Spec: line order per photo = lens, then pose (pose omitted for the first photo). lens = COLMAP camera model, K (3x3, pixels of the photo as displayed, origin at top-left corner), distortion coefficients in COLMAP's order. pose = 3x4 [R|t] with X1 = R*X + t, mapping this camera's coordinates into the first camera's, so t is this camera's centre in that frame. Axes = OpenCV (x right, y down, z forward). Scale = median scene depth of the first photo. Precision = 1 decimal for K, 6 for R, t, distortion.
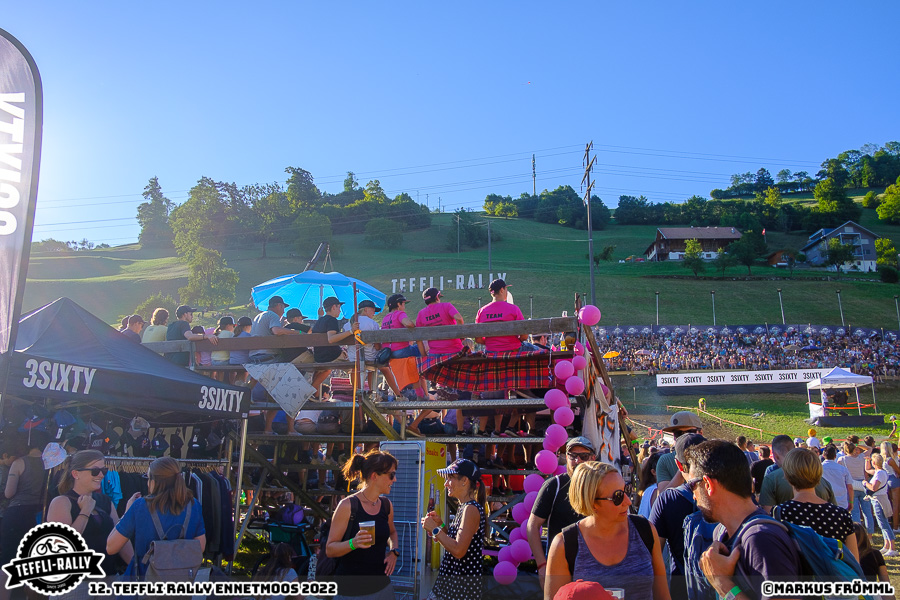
lens RADIAL K [[710.0, 0, 450.8], [0, 710.0, 300.4], [0, 0, 1]] dist [0.002062, -0.001610]
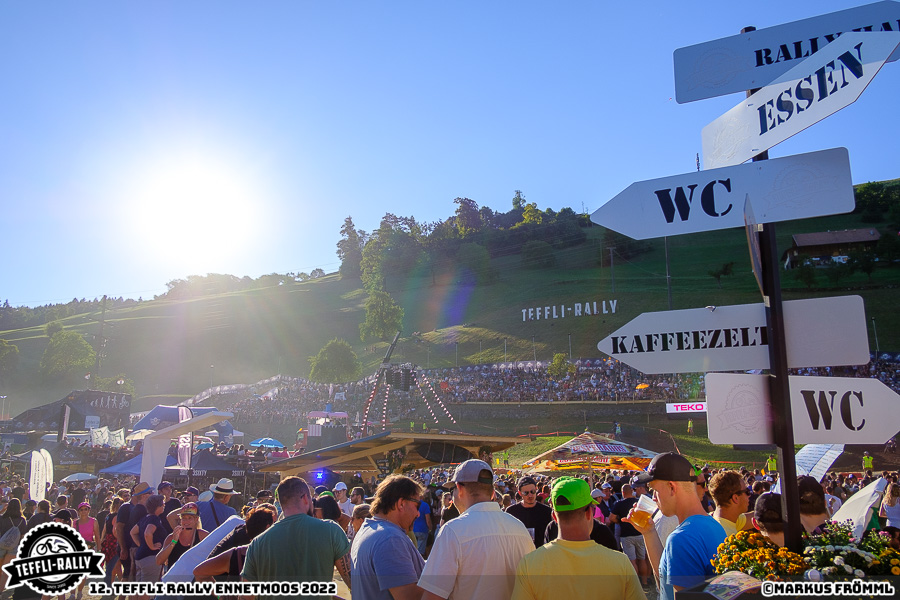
lens RADIAL K [[710.0, 0, 449.0], [0, 710.0, 300.1], [0, 0, 1]] dist [0.002062, -0.001610]
pose [[0.958108, -0.060948, -0.279848, 0.064181], [0.062497, 0.998039, -0.003394, -0.023503], [0.279506, -0.014238, 0.960038, -0.084104]]
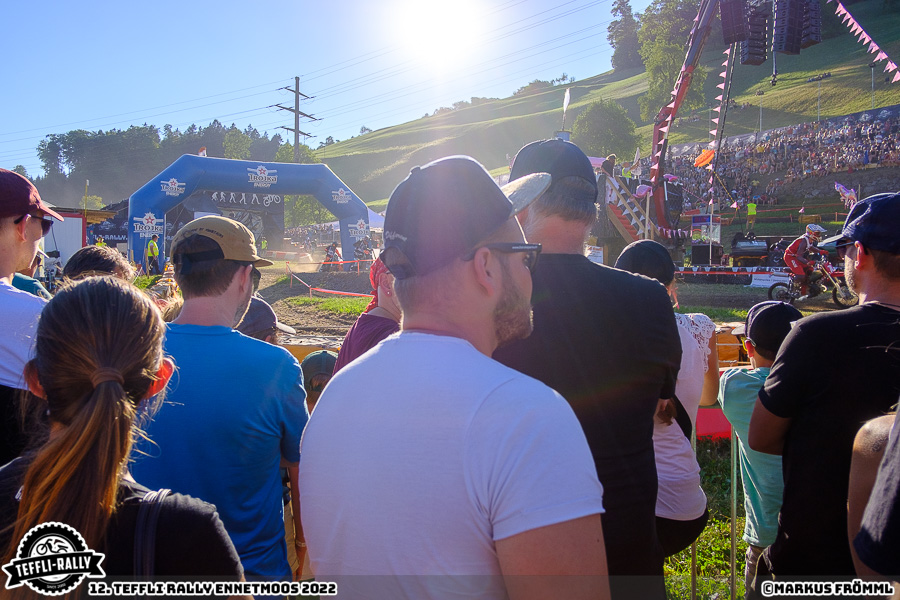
lens RADIAL K [[710.0, 0, 449.7], [0, 710.0, 298.2], [0, 0, 1]] dist [0.002062, -0.001610]
pose [[0.776017, 0.003362, -0.630703, -0.010687], [0.145940, 0.971890, 0.184745, 0.012992], [0.613595, -0.235410, 0.753713, 0.085112]]
